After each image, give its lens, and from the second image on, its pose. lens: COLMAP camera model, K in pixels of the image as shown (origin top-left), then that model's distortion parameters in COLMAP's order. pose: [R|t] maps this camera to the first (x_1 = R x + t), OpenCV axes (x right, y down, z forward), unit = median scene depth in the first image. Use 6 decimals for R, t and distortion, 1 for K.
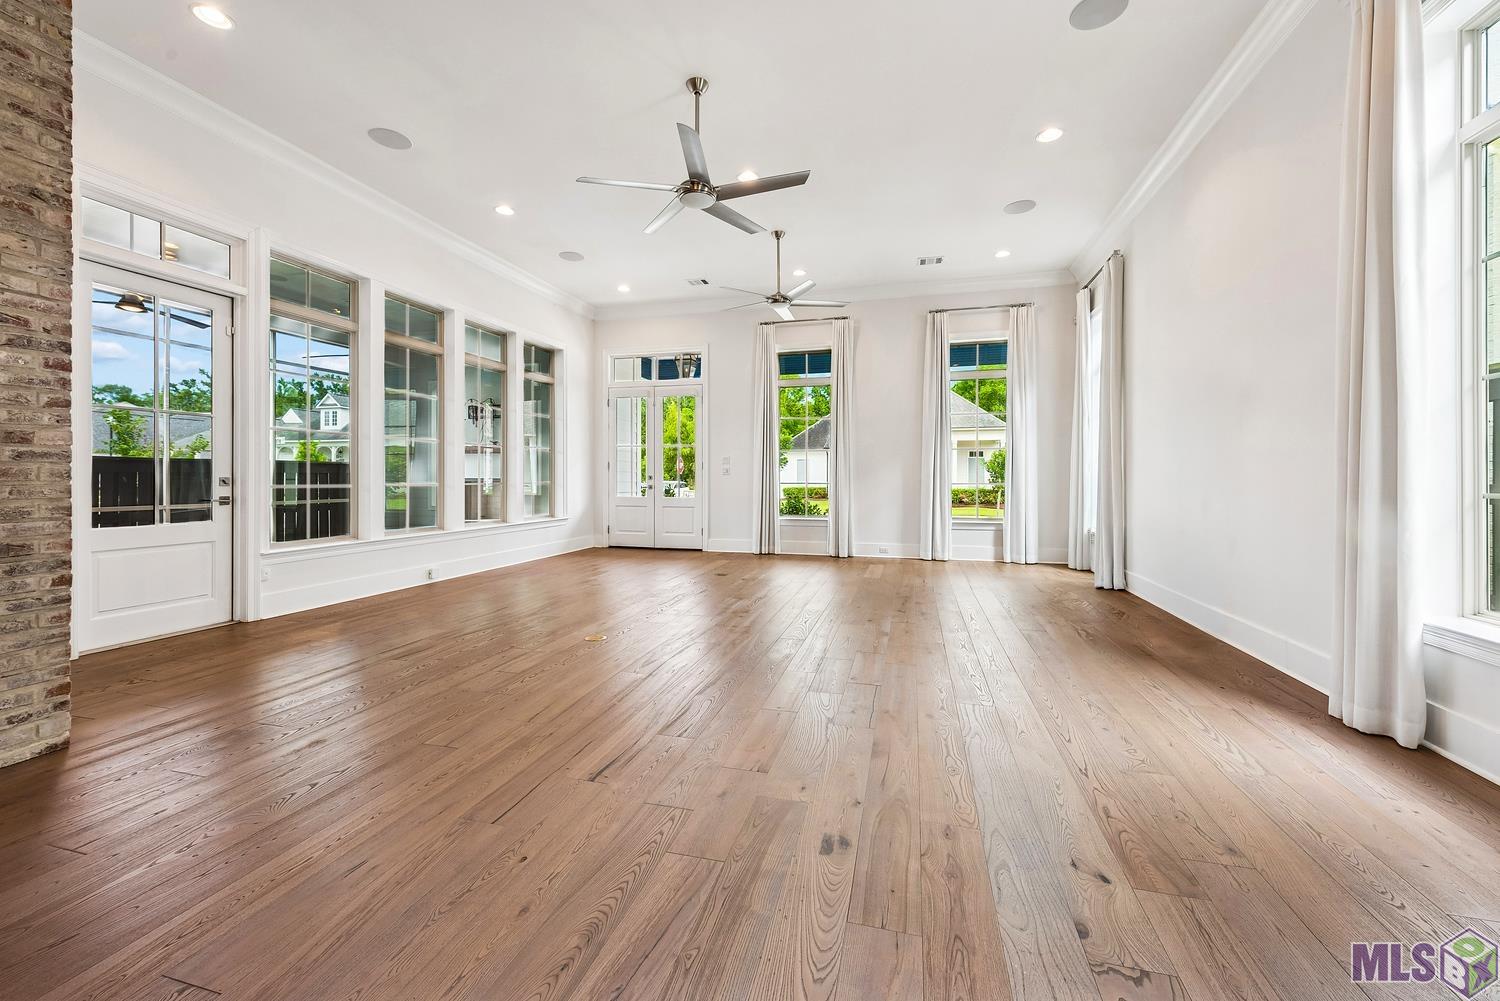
lens RADIAL K [[589.9, 0, 765.8], [0, 589.9, 479.3], [0, 0, 1]] dist [0.013134, -0.000369]
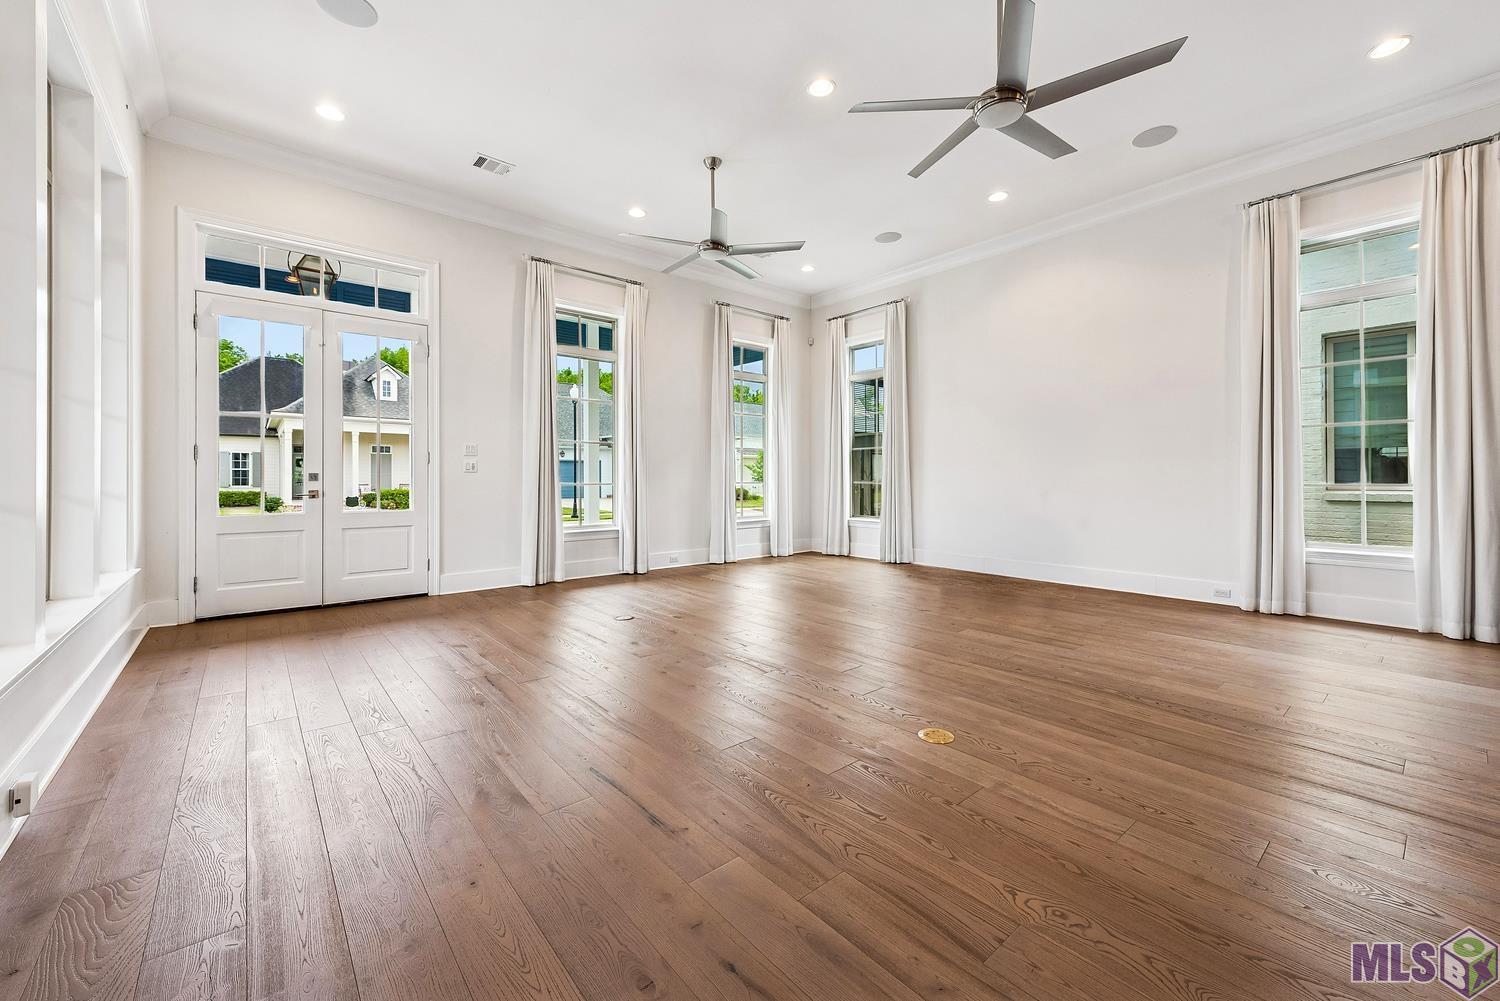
lens RADIAL K [[589.9, 0, 756.3], [0, 589.9, 481.5], [0, 0, 1]] dist [0.013134, -0.000369]
pose [[0.571345, -0.006511, 0.820684, -0.453603], [0.002028, 0.999977, 0.006522, -0.001646], [-0.820708, -0.002062, 0.571345, 0.395040]]
